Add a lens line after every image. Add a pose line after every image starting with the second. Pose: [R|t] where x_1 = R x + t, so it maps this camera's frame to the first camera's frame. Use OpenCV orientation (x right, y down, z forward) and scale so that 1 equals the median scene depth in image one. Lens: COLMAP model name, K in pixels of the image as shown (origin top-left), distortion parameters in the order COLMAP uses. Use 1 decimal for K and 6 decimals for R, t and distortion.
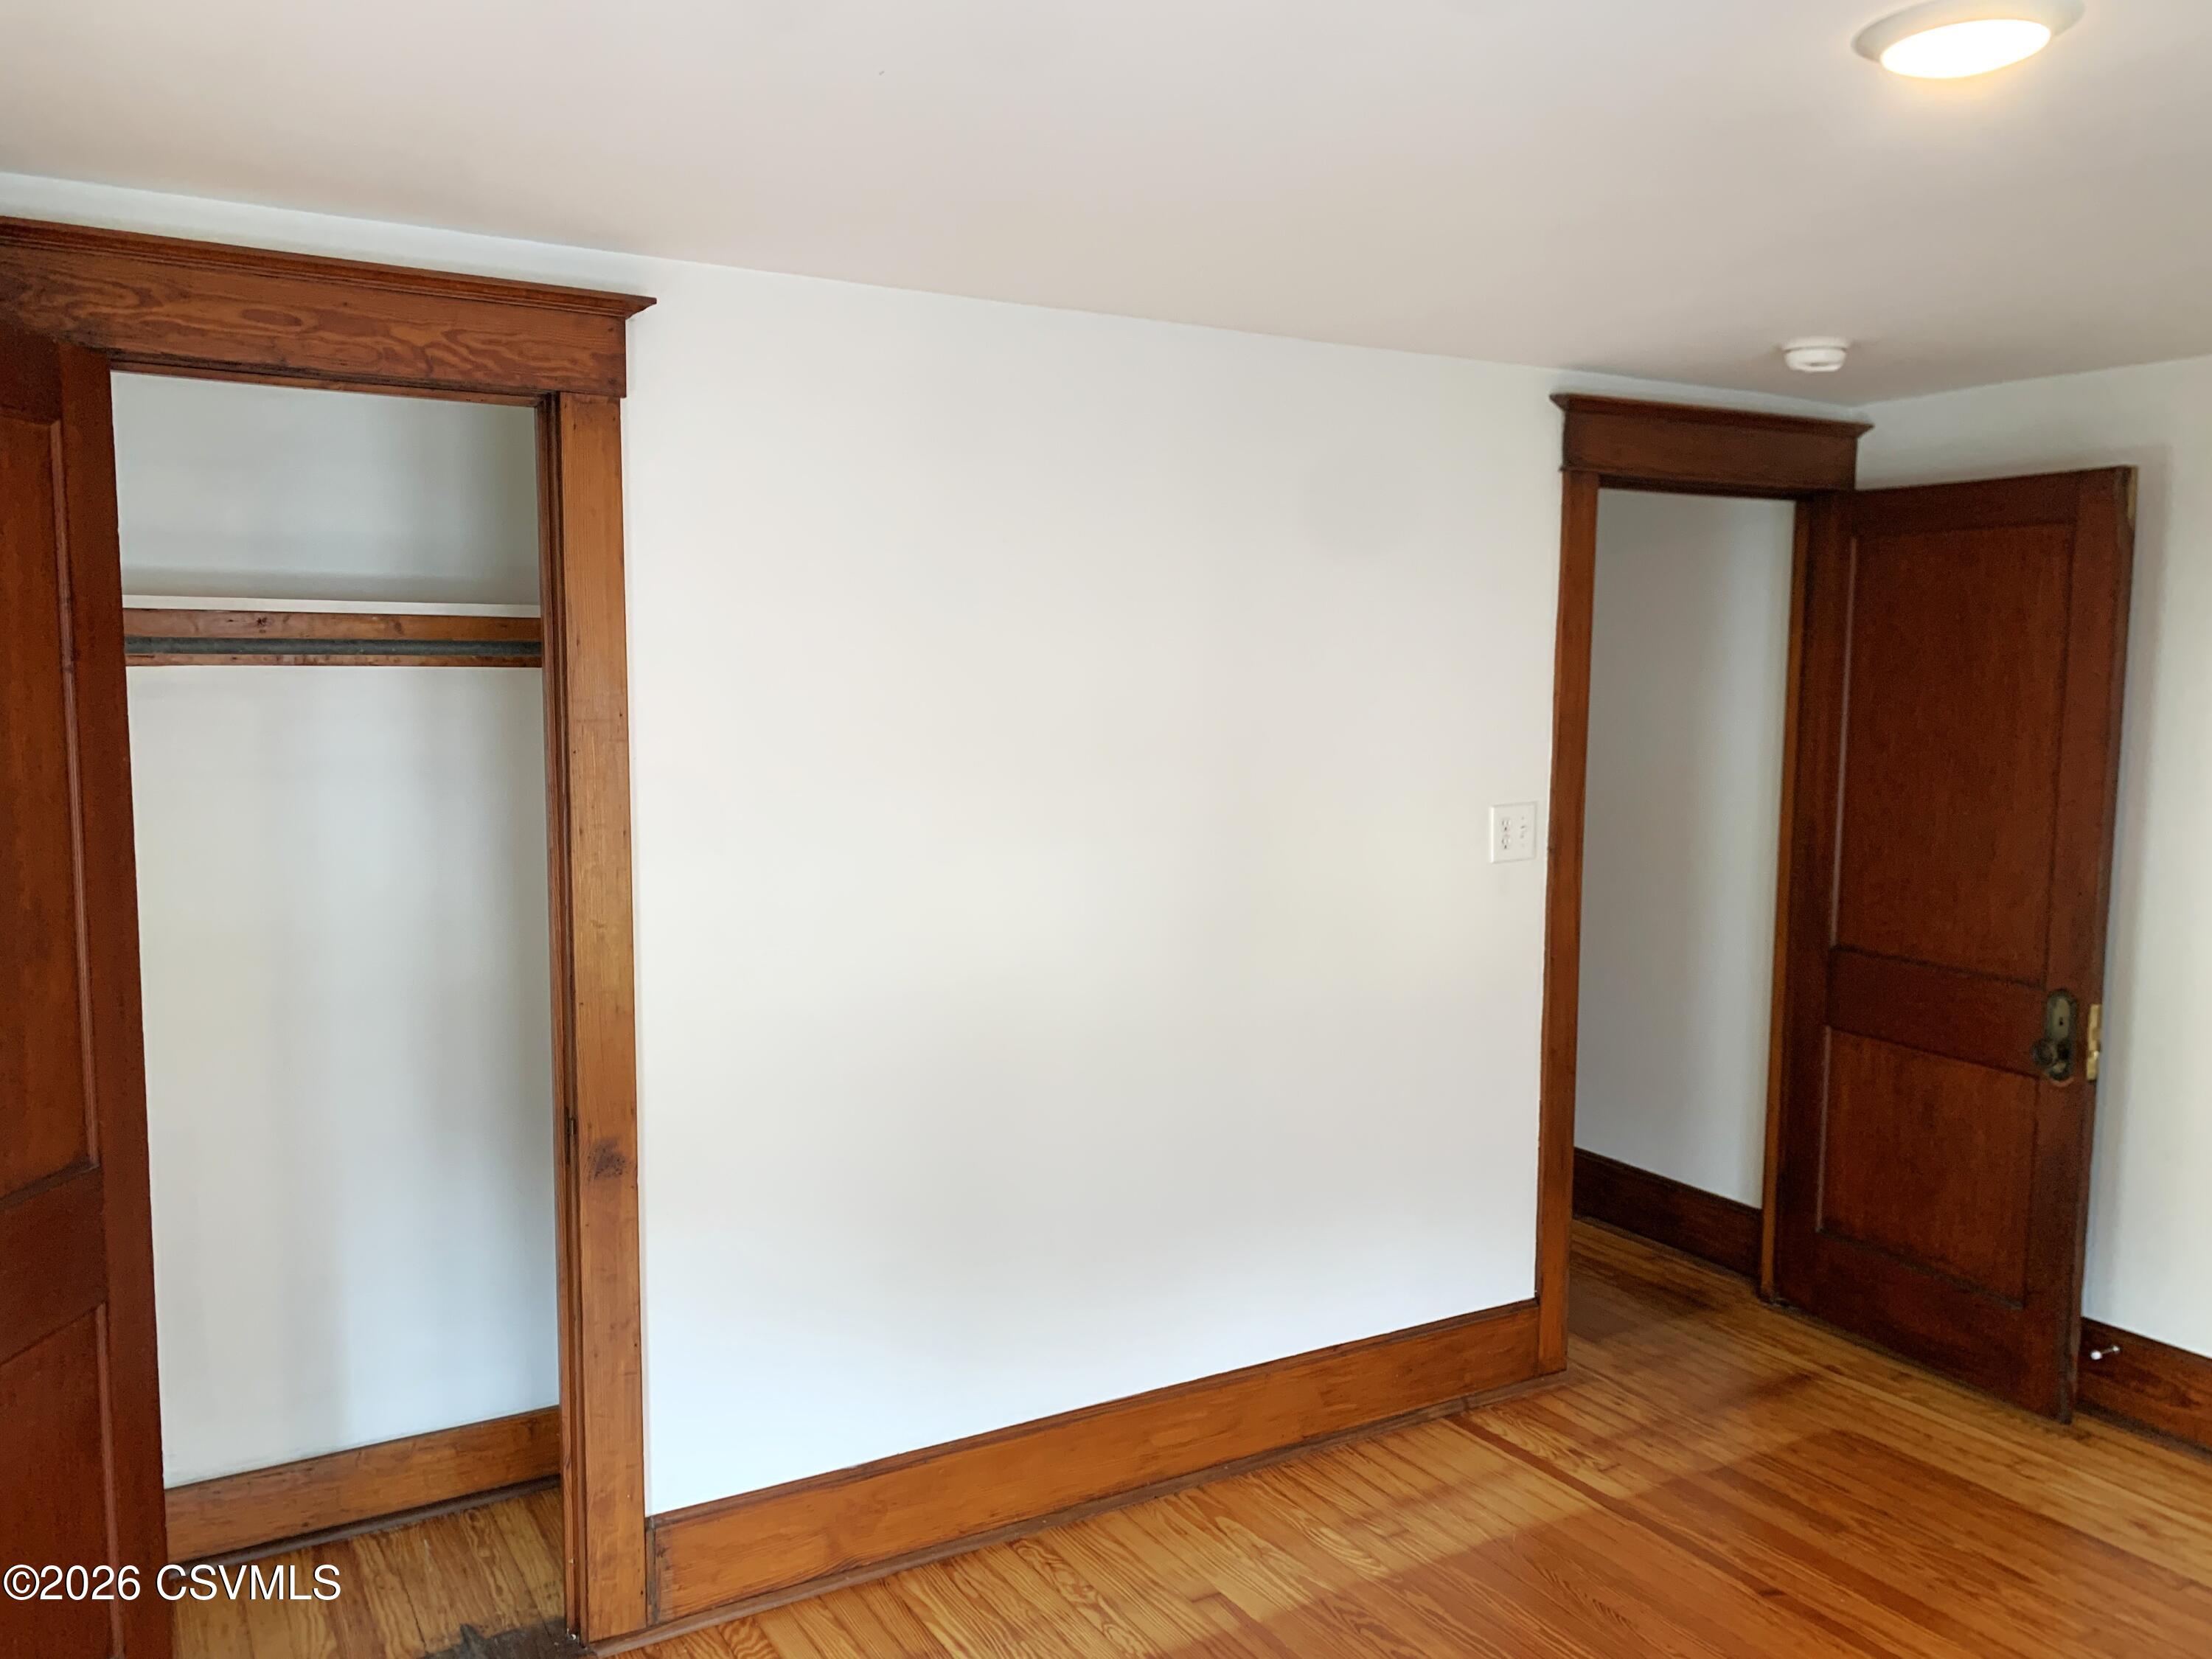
lens RADIAL K [[1713.5, 0, 1102.7], [0, 1713.5, 828.3], [0, 0, 1]] dist [0.144552, -0.200147]
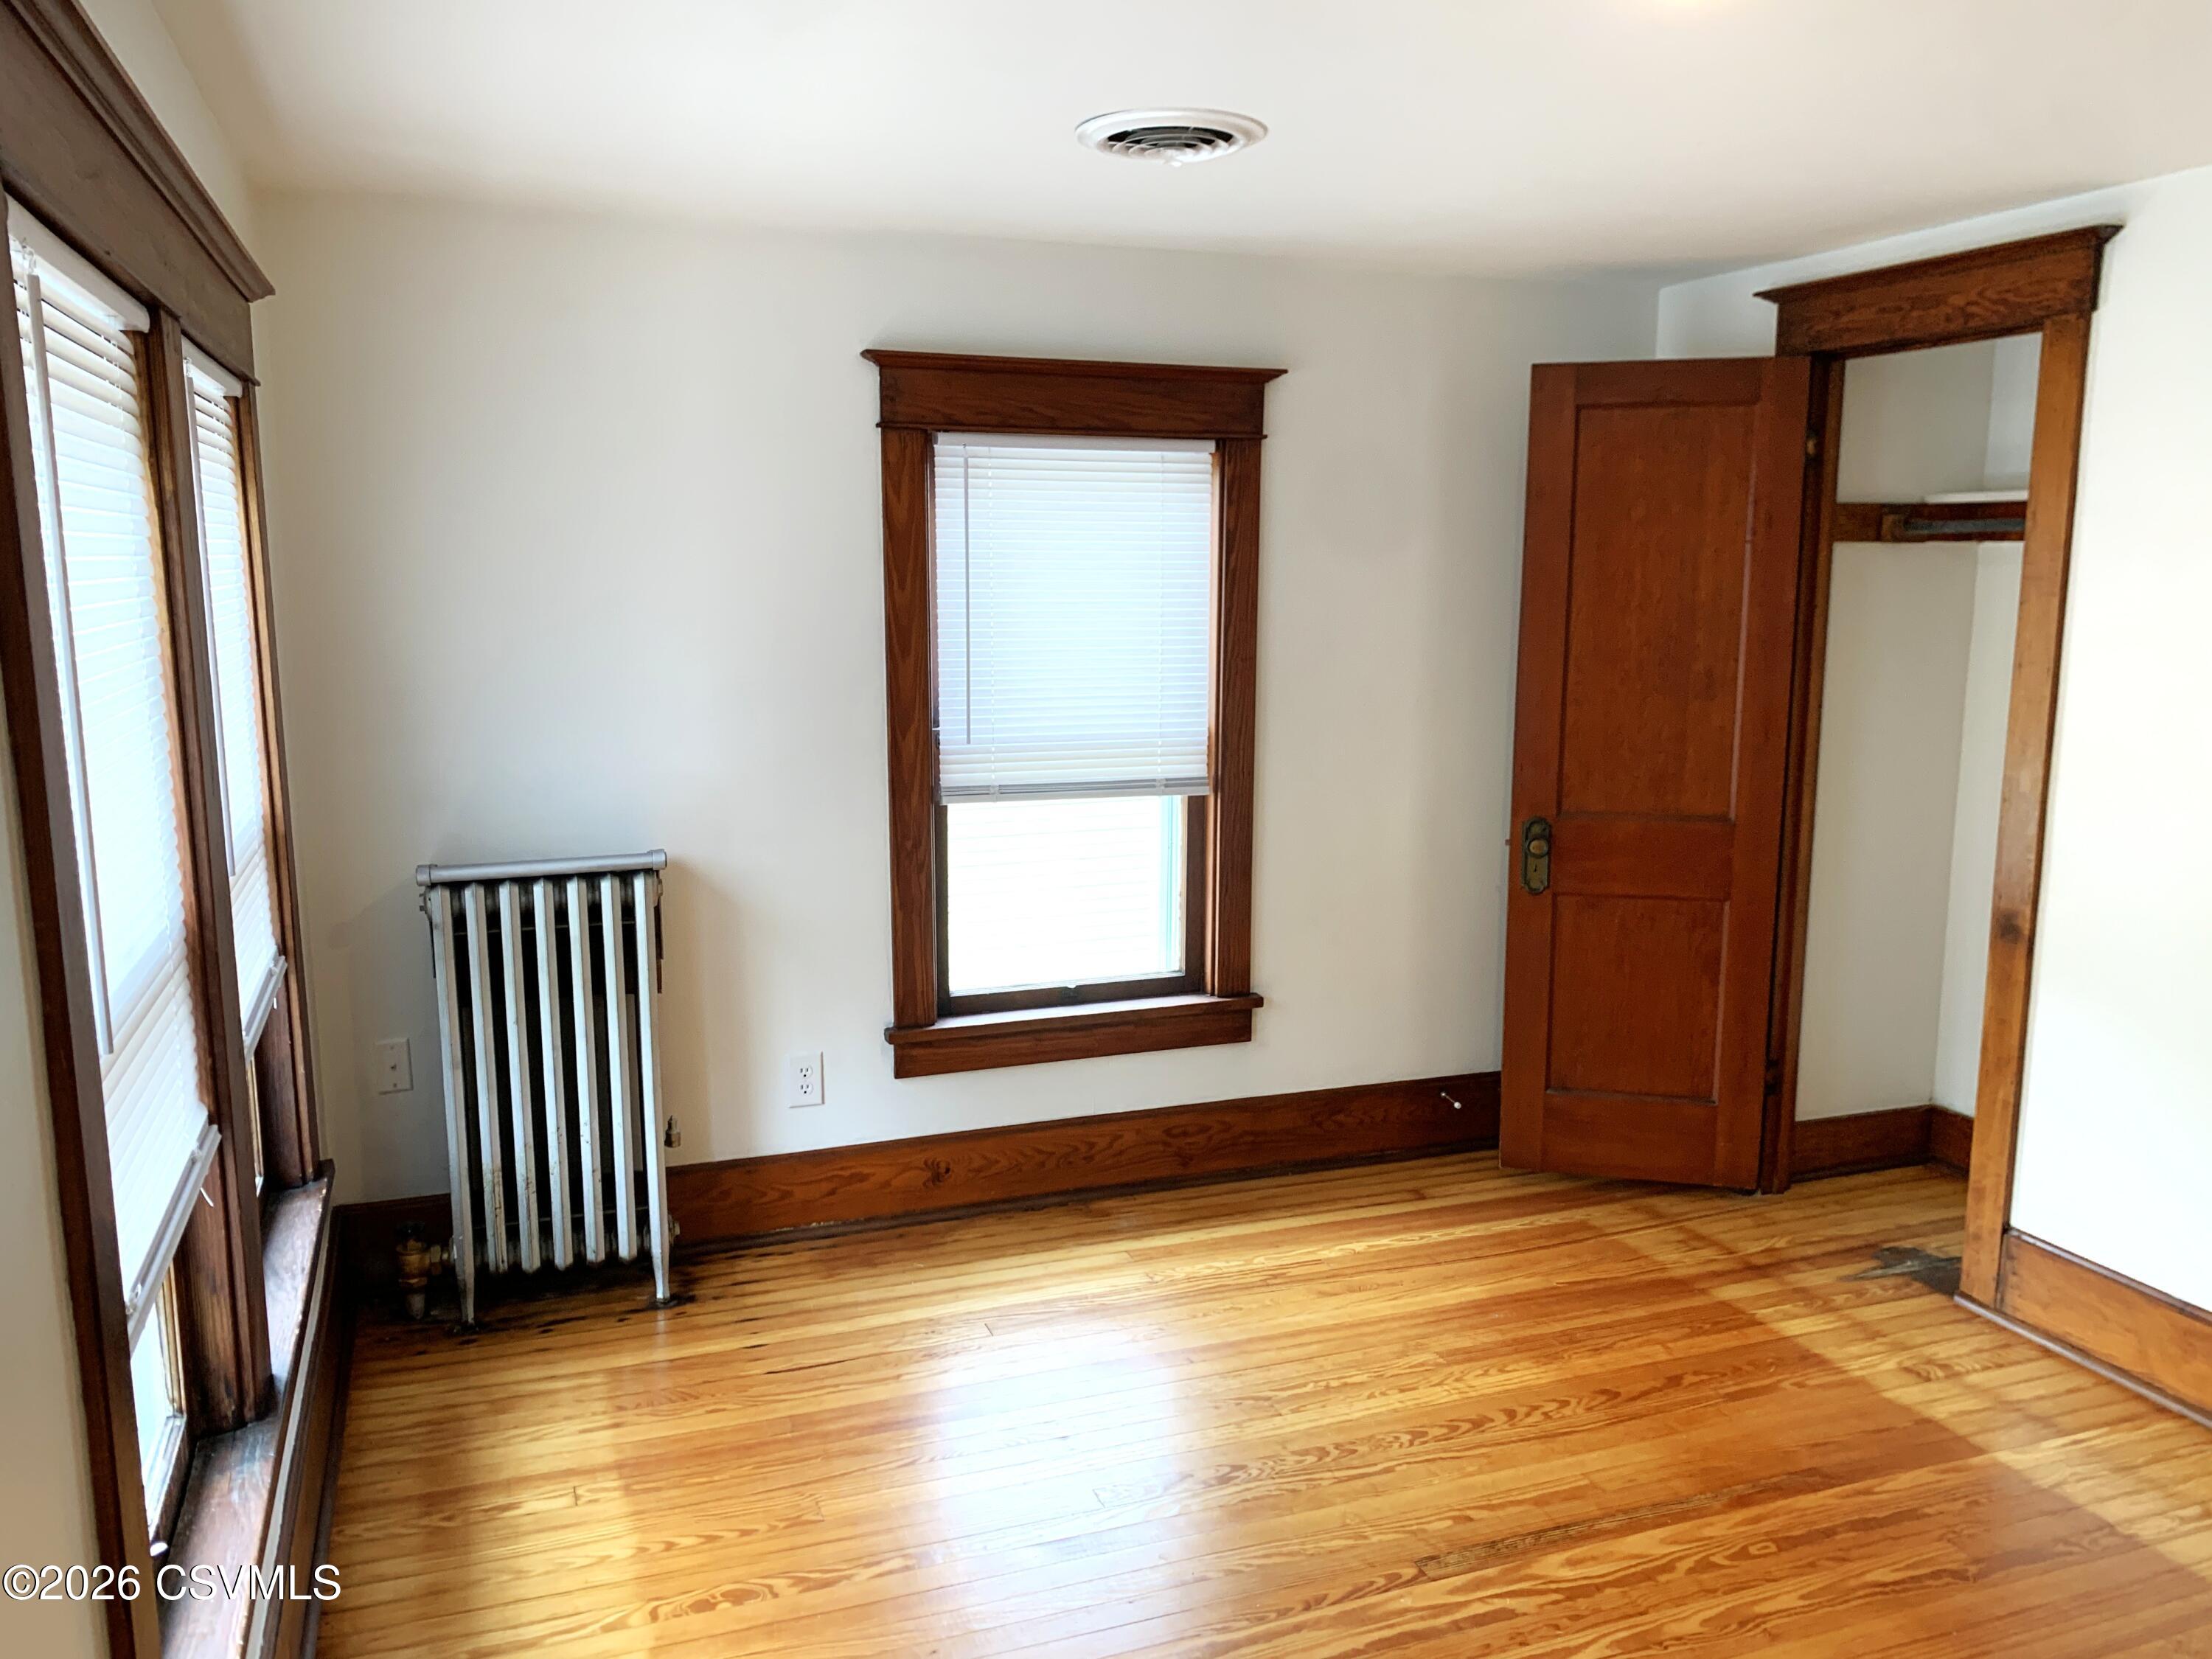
lens RADIAL K [[1713.5, 0, 1102.7], [0, 1713.5, 828.3], [0, 0, 1]] dist [0.144552, -0.200147]
pose [[-0.171224, 0.140717, -0.975131, 1.142921], [-0.107542, 0.981165, 0.160471, -0.015904], [0.979345, 0.132344, -0.152865, 0.582292]]
